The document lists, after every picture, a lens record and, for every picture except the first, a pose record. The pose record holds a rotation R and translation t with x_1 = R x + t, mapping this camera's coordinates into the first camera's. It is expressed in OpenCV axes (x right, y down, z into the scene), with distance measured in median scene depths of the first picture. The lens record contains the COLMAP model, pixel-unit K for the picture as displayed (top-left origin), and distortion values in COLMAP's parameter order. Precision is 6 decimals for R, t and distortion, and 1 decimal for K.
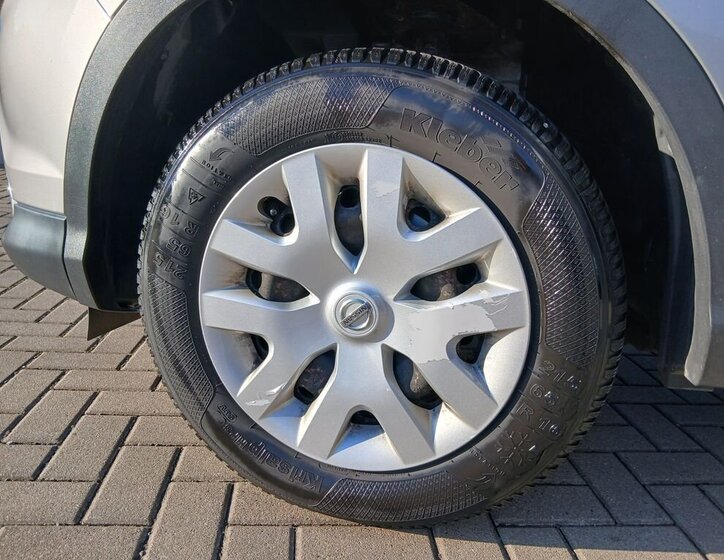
lens RADIAL K [[562.6, 0, 362.0], [0, 562.6, 280.0], [0, 0, 1]] dist [0.128975, -0.214769]
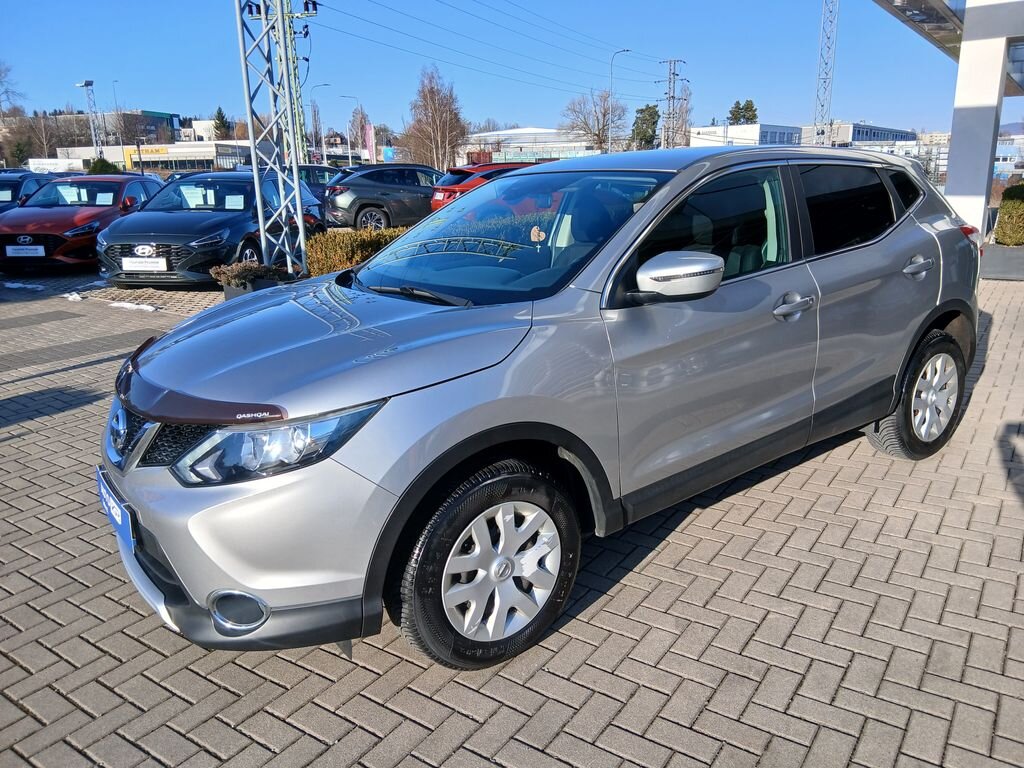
lens RADIAL K [[774.1, 0, 512.0], [0, 774.1, 384.0], [0, 0, 1]] dist [0.108451, -0.174813]
pose [[0.633428, -0.293759, 0.715873, -2.030513], [0.283589, 0.948898, 0.138452, -1.086648], [-0.719962, 0.115315, 0.684366, -1.292156]]
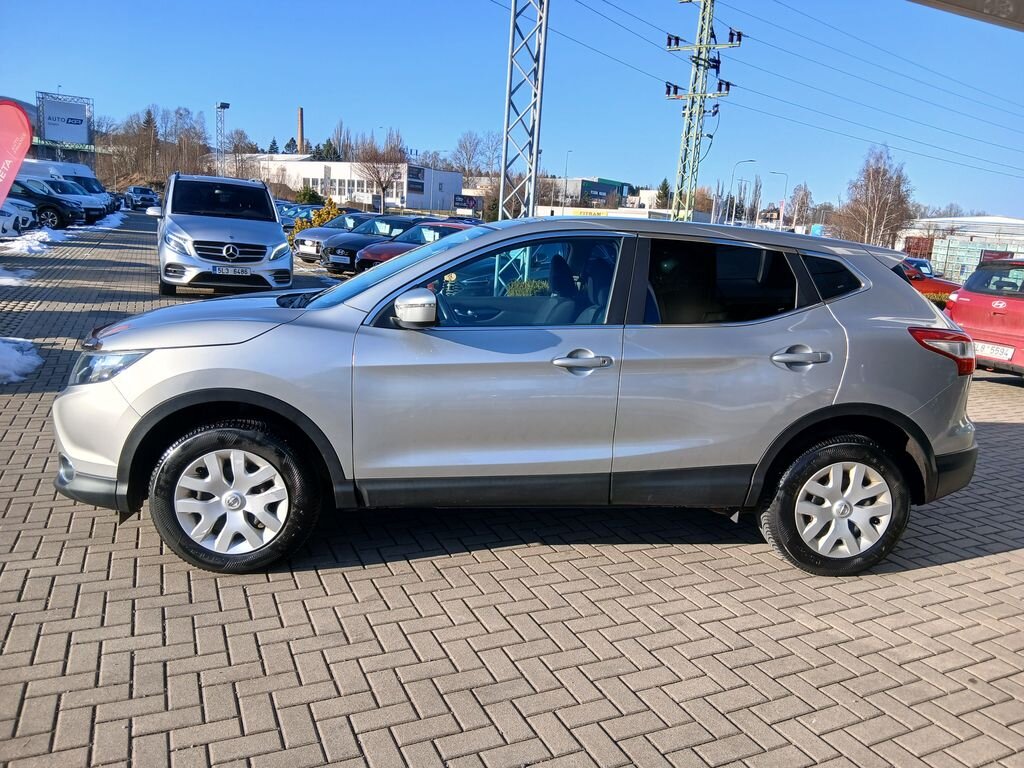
lens RADIAL K [[774.1, 0, 512.0], [0, 774.1, 384.0], [0, 0, 1]] dist [0.108451, -0.174813]
pose [[0.941712, -0.078815, 0.327058, 0.075134], [0.098199, 0.994231, -0.043157, -0.237992], [-0.321770, 0.072759, 0.944018, -3.513618]]
